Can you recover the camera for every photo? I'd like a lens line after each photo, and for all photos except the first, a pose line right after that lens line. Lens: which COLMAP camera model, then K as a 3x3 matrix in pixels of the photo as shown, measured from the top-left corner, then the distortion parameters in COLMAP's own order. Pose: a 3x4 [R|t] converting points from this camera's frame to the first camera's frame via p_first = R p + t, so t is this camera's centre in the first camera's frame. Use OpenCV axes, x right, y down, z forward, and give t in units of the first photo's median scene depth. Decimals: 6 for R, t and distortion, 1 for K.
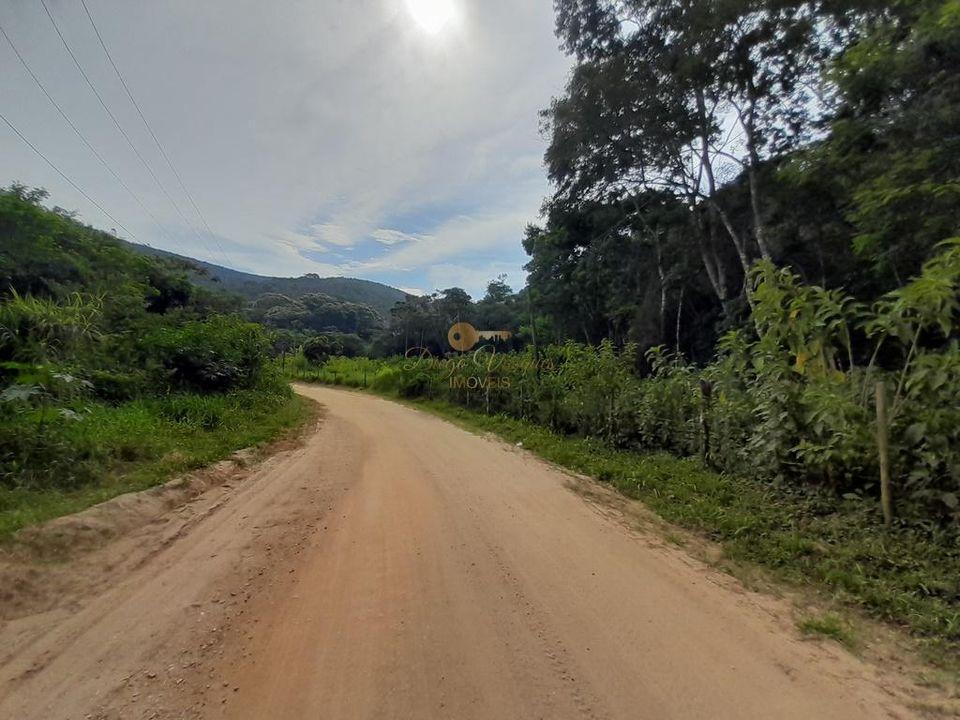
lens RADIAL K [[370.7, 0, 483.5], [0, 370.7, 369.8], [0, 0, 1]] dist [0.005658, -0.009411]
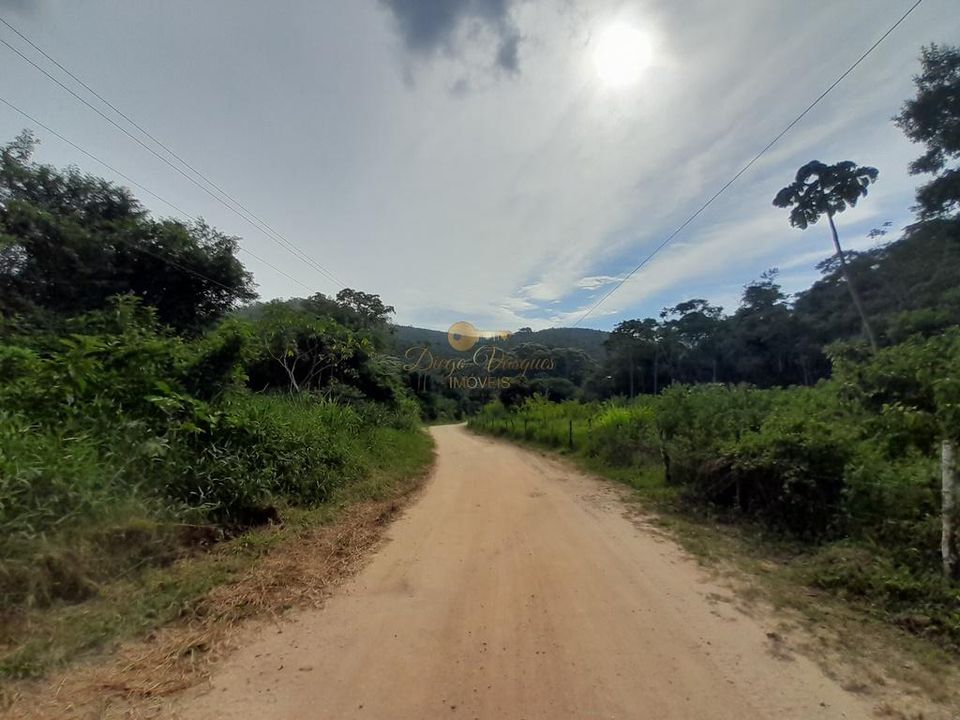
lens RADIAL K [[370.7, 0, 476.1], [0, 370.7, 372.1], [0, 0, 1]] dist [0.005658, -0.009411]
pose [[0.836108, -0.093177, -0.540594, -0.195610], [0.026542, 0.991186, -0.129791, 0.007339], [0.547923, 0.094171, 0.831211, 0.671715]]
